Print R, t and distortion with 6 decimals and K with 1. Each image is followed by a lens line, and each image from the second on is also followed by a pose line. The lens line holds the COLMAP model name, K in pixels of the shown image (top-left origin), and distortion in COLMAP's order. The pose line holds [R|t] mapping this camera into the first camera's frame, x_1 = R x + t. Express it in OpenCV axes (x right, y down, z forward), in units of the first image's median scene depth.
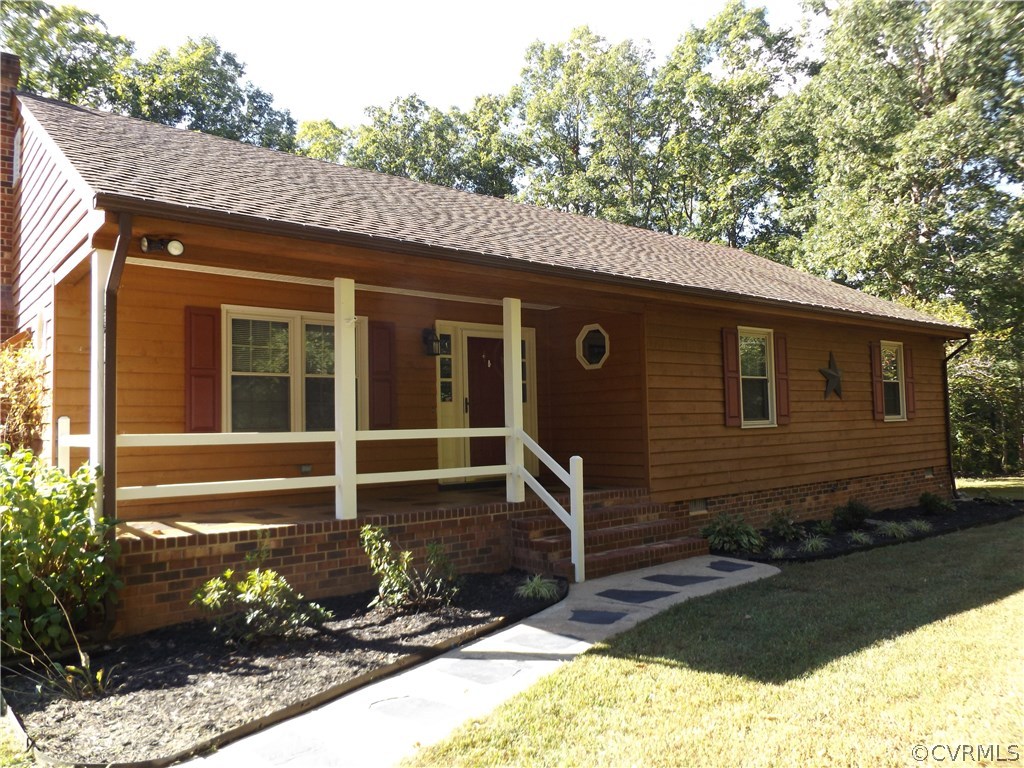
lens RADIAL K [[754.6, 0, 511.2], [0, 754.6, 387.2], [0, 0, 1]] dist [-0.007979, 0.000547]
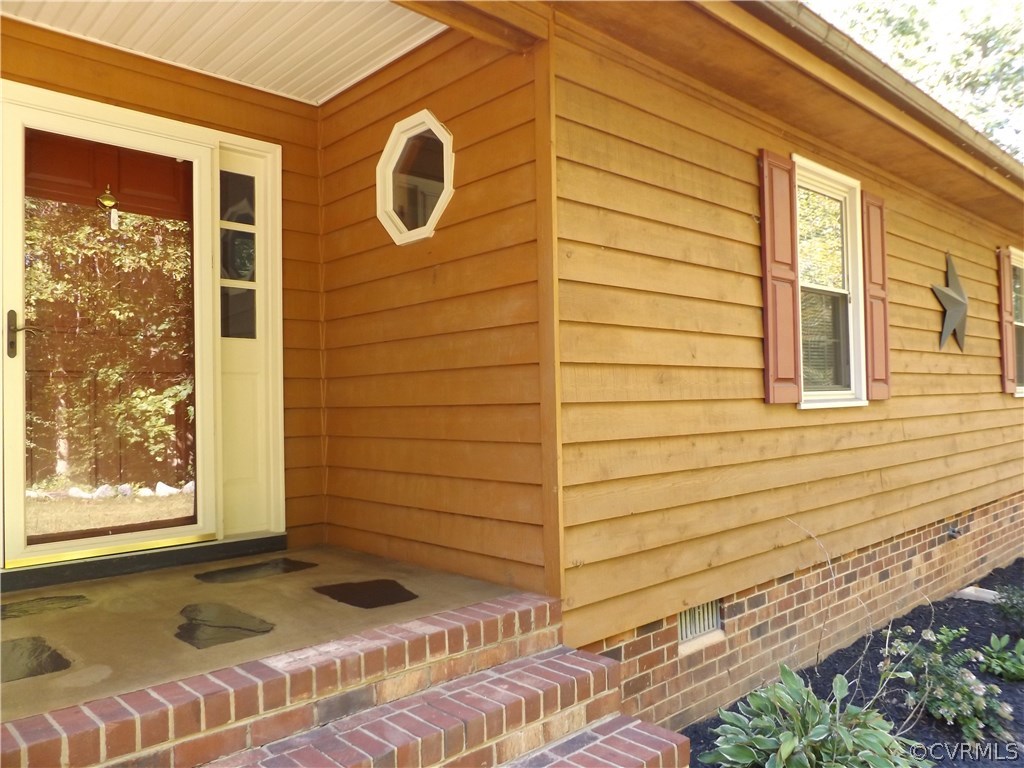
lens RADIAL K [[754.6, 0, 512.5], [0, 754.6, 381.8], [0, 0, 1]] dist [-0.007979, 0.000547]
pose [[0.997847, 0.004851, 0.065410, 0.129538], [-0.006150, 0.999788, 0.019669, 0.034074], [-0.065301, -0.020029, 0.997665, 0.626743]]
